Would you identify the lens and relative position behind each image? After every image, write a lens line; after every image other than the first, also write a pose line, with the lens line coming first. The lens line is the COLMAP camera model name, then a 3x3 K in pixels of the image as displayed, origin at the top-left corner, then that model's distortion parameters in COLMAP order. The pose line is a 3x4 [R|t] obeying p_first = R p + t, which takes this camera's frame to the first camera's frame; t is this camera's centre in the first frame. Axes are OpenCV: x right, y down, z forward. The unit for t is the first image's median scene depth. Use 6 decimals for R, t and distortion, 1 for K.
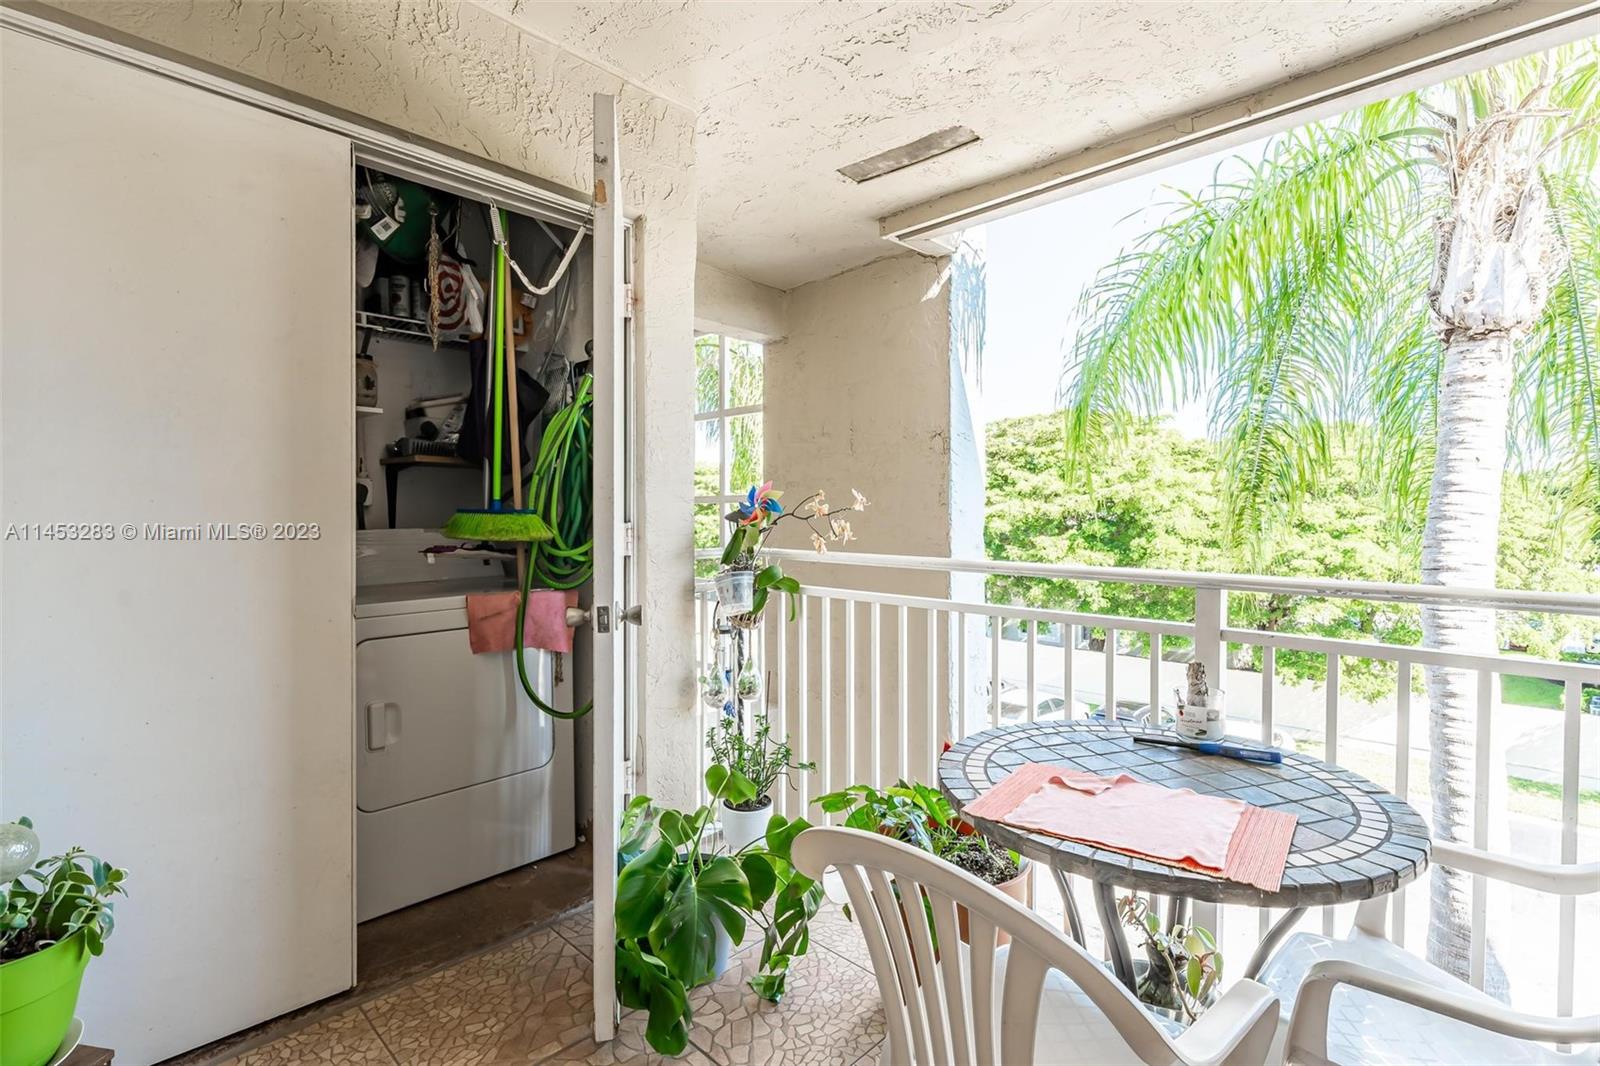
lens RADIAL K [[753.4, 0, 800.2], [0, 753.4, 523.0], [0, 0, 1]] dist [0.003707, -0.001789]
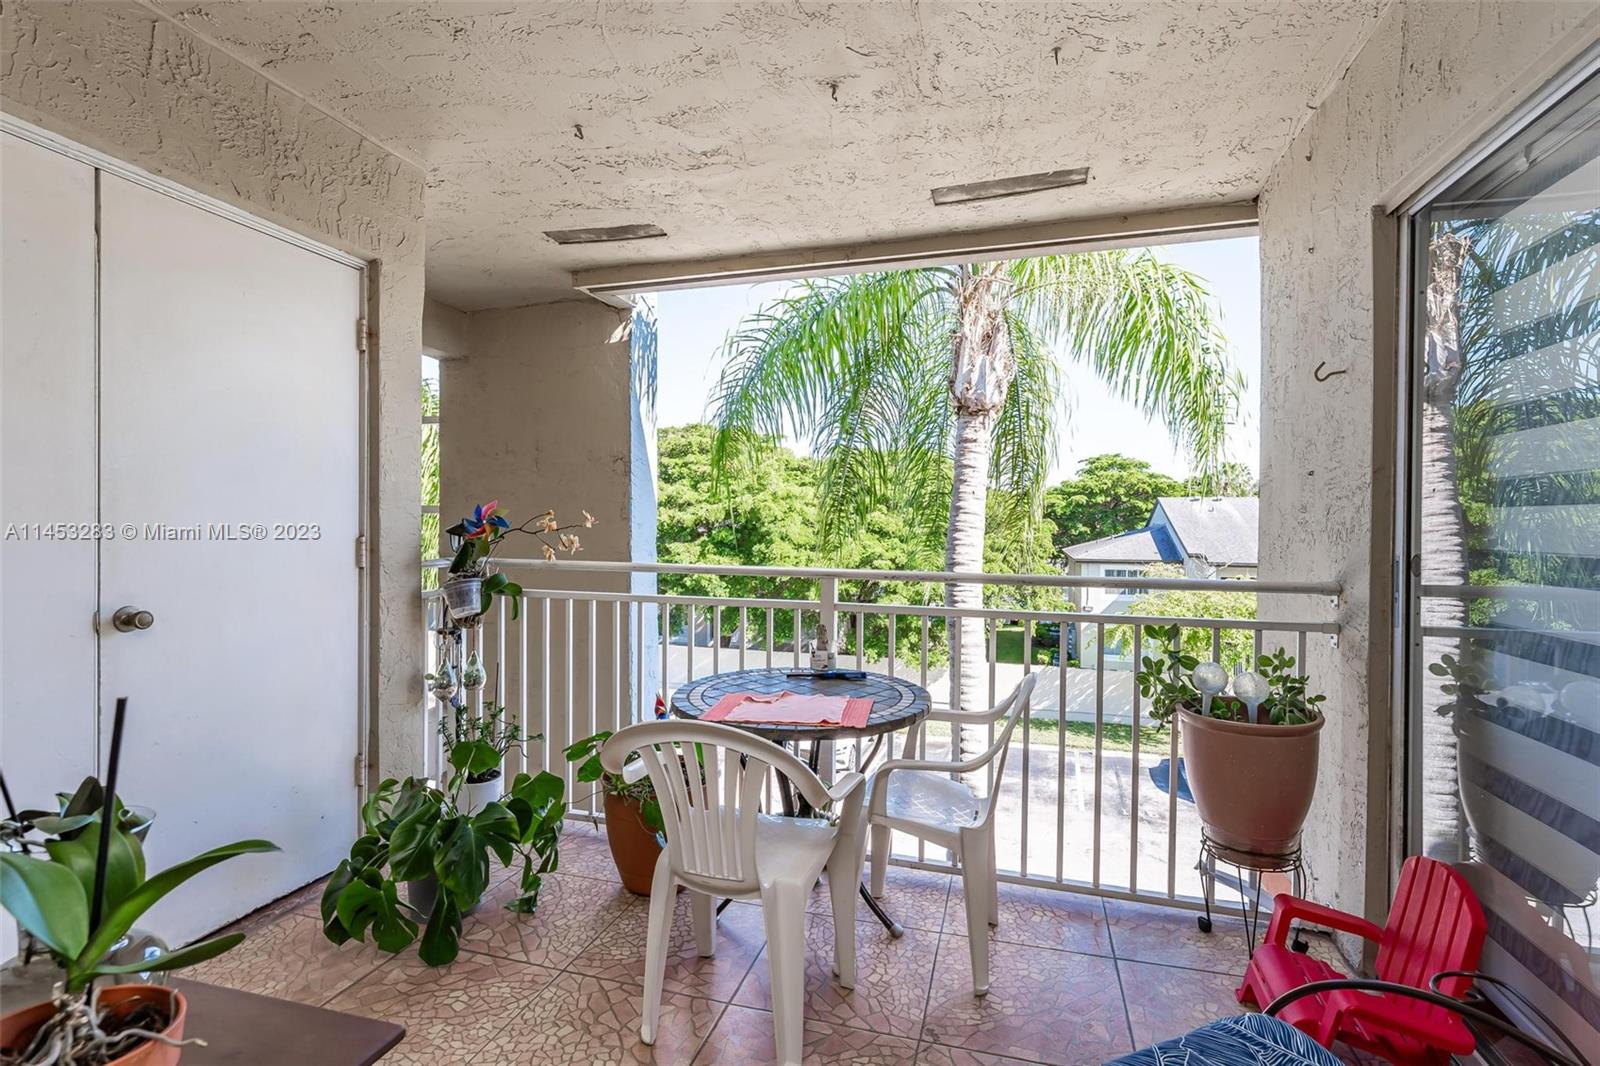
lens RADIAL K [[753.4, 0, 799.6], [0, 753.4, 526.9], [0, 0, 1]] dist [0.003707, -0.001789]
pose [[0.887150, 0.001149, 0.461479, -0.134122], [0.000637, 0.999993, -0.003715, -0.008323], [-0.461480, 0.003589, 0.887143, -0.209975]]
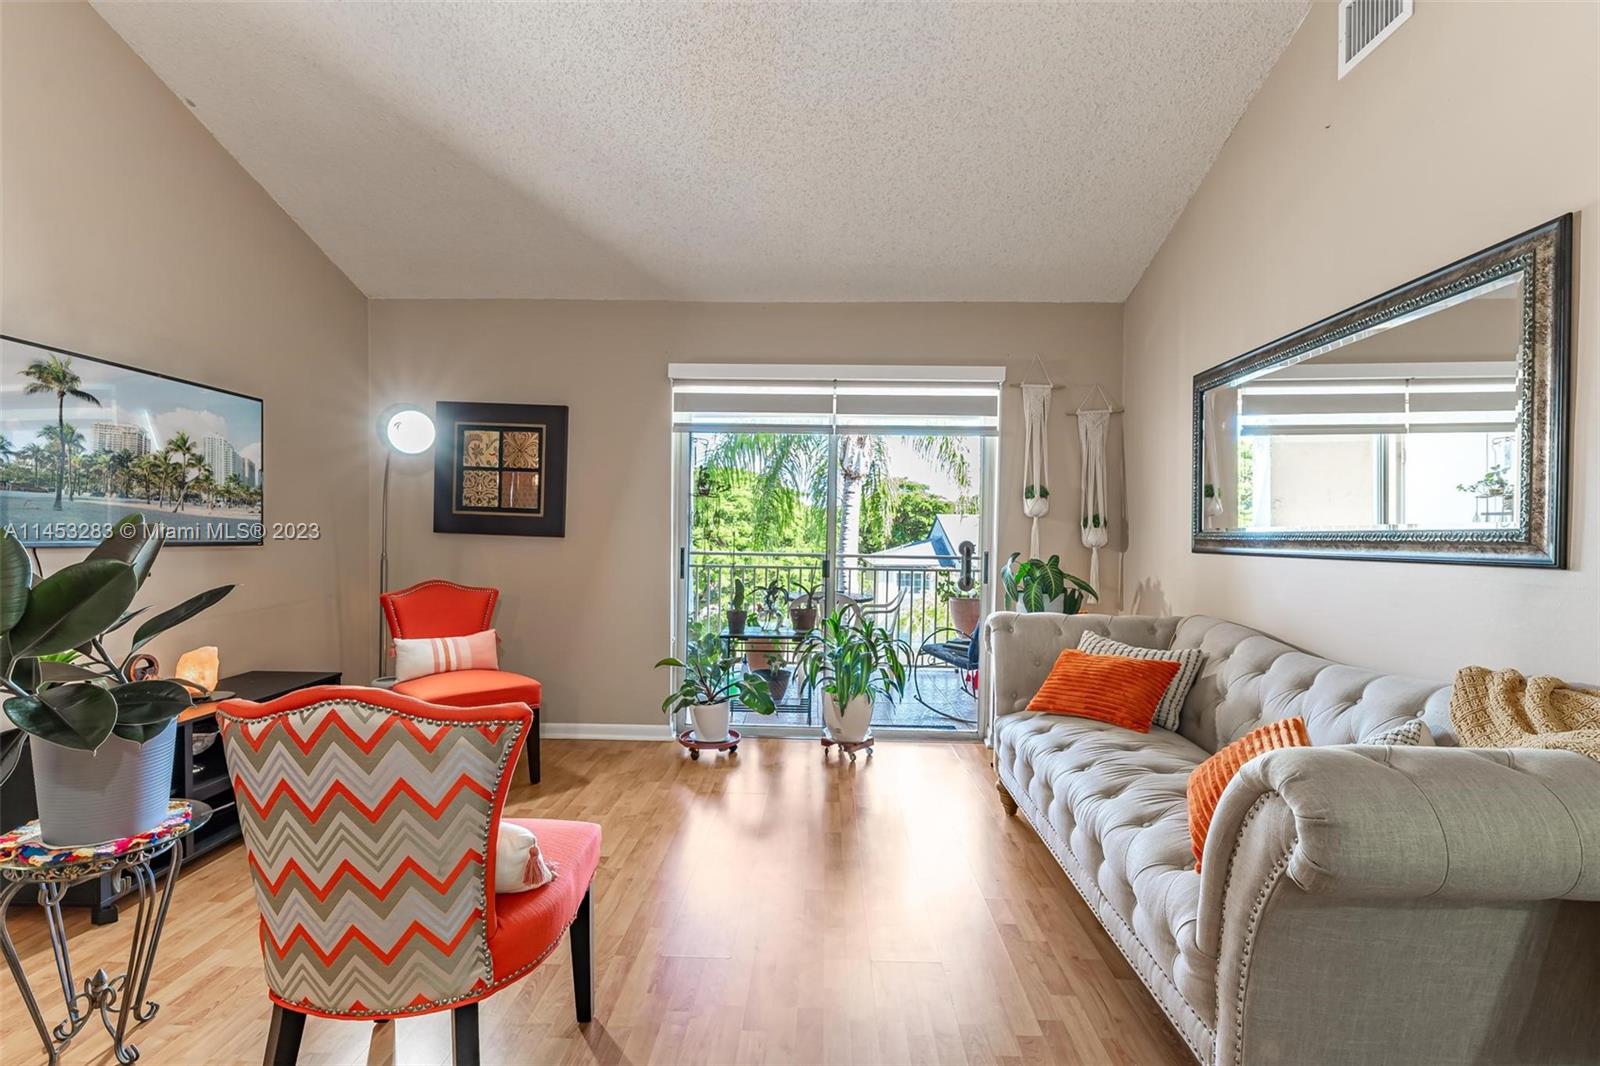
lens RADIAL K [[731.5, 0, 800.9], [0, 731.5, 535.0], [0, 0, 1]] dist [0.000825, 0.000135]
pose [[0.737939, 0.008498, 0.674814, -1.220093], [-0.005113, 0.999962, -0.007000, -0.001913], [-0.674848, 0.001715, 0.737955, -1.005138]]
